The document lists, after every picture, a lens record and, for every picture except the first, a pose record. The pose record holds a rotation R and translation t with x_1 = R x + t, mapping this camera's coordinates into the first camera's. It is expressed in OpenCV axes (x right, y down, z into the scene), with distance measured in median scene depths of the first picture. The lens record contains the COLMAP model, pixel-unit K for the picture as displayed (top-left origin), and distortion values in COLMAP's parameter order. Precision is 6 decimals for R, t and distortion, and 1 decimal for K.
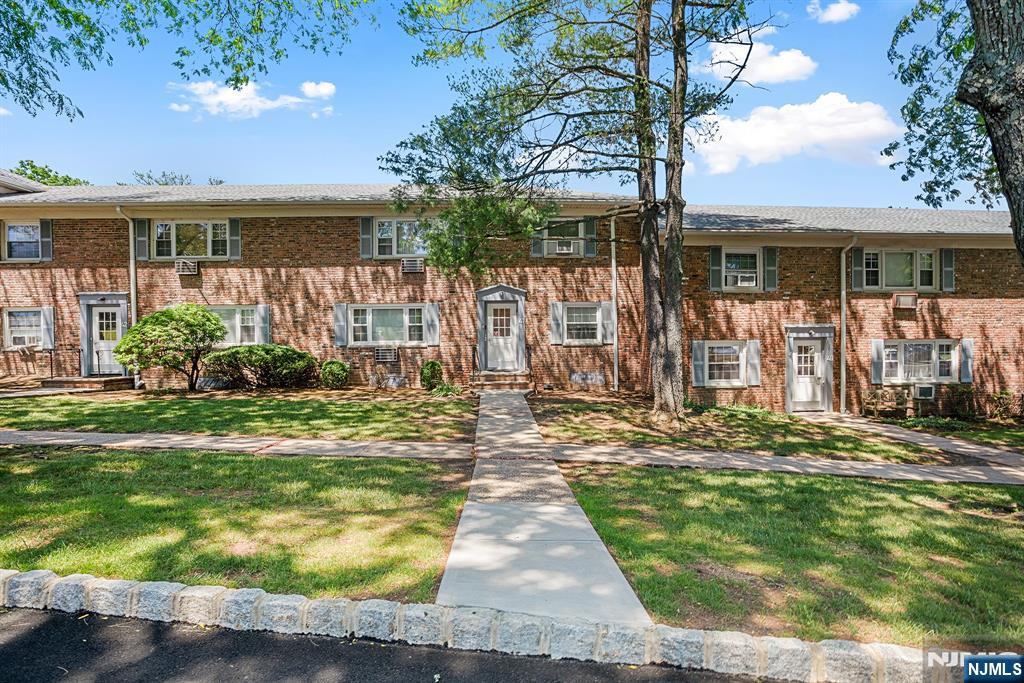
lens RADIAL K [[464.8, 0, 524.8], [0, 464.8, 335.1], [0, 0, 1]] dist [-0.050963, 0.018818]
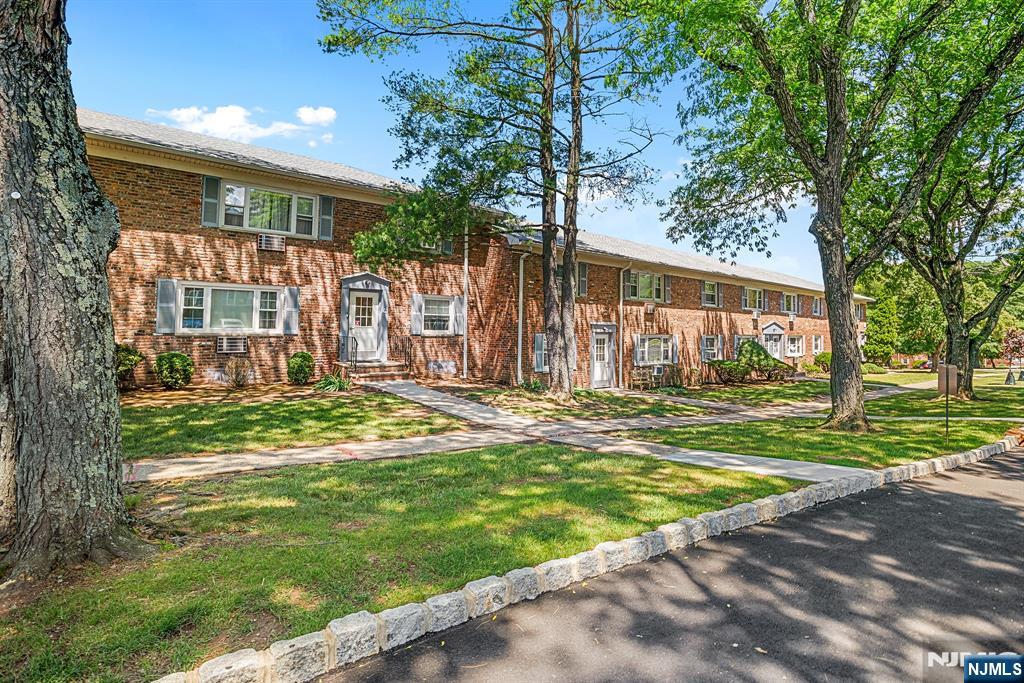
lens RADIAL K [[500.2, 0, 514.3], [0, 500.2, 297.3], [0, 0, 1]] dist [-0.001398, -0.000077]
pose [[0.803819, 0.057076, 0.592129, -0.429690], [-0.022653, 0.997601, -0.065409, 0.004798], [-0.594442, 0.039164, 0.803184, -0.031326]]
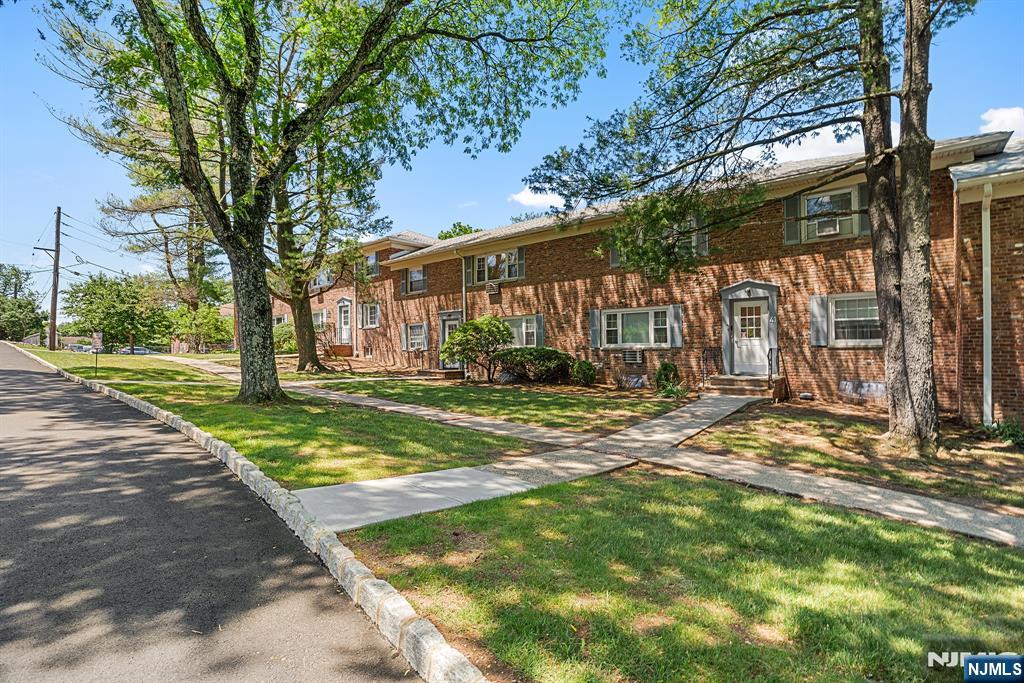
lens RADIAL K [[464.8, 0, 524.8], [0, 464.8, 335.1], [0, 0, 1]] dist [-0.050963, 0.018818]
pose [[0.756584, -0.017715, -0.653656, 0.205760], [0.008580, 0.999816, -0.017165, 0.010070], [0.653840, 0.007378, 0.756597, 0.040908]]
